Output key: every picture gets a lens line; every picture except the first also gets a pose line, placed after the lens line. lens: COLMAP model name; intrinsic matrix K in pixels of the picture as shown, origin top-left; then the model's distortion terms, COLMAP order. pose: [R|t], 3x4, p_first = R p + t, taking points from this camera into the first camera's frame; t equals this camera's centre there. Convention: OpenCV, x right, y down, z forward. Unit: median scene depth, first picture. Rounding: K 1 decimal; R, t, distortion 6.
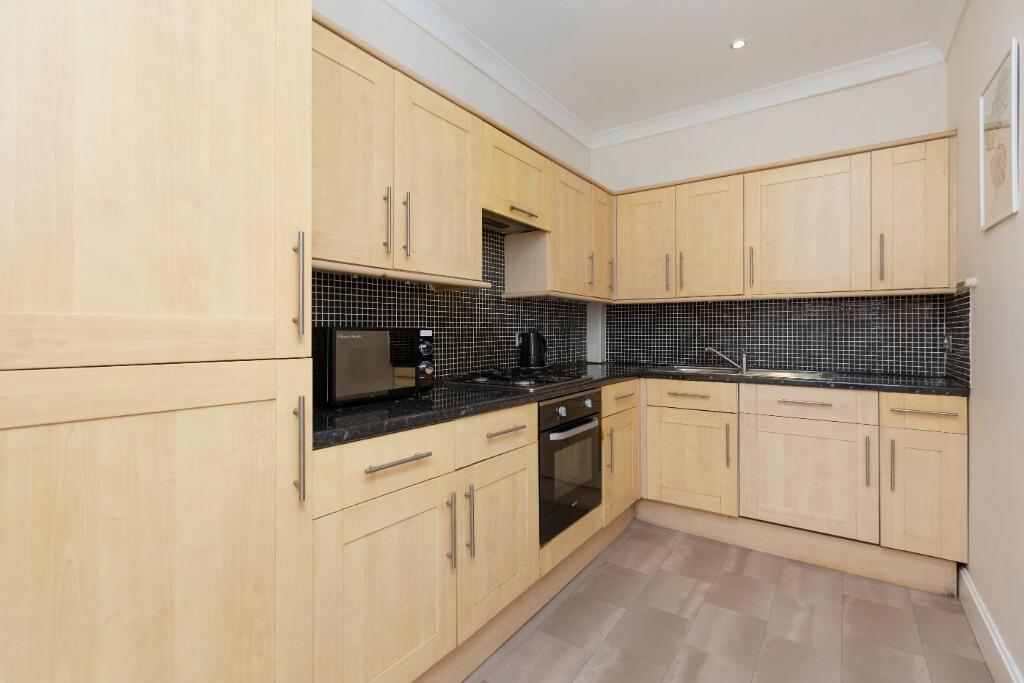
lens RADIAL K [[468.6, 0, 511.5], [0, 468.6, 333.2], [0, 0, 1]] dist [-0.000151, -0.000020]
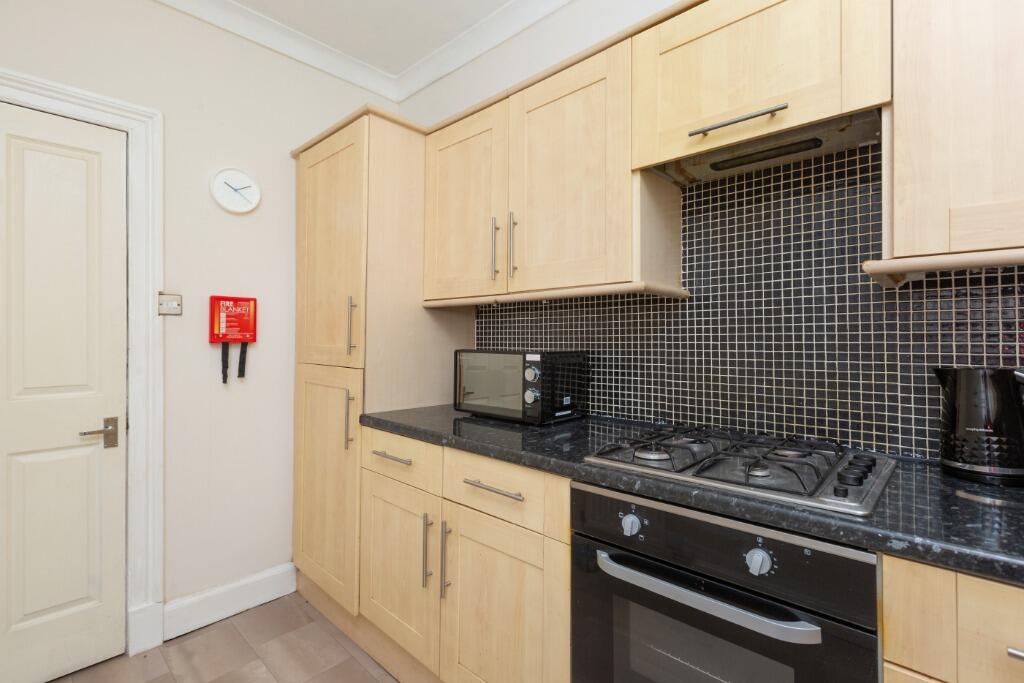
lens RADIAL K [[468.6, 0, 511.5], [0, 468.6, 333.2], [0, 0, 1]] dist [-0.000151, -0.000020]
pose [[-0.135751, -0.011657, -0.990674, 0.713959], [-0.001450, 0.999932, -0.011567, -0.035283], [0.990742, -0.000134, -0.135758, 1.083369]]
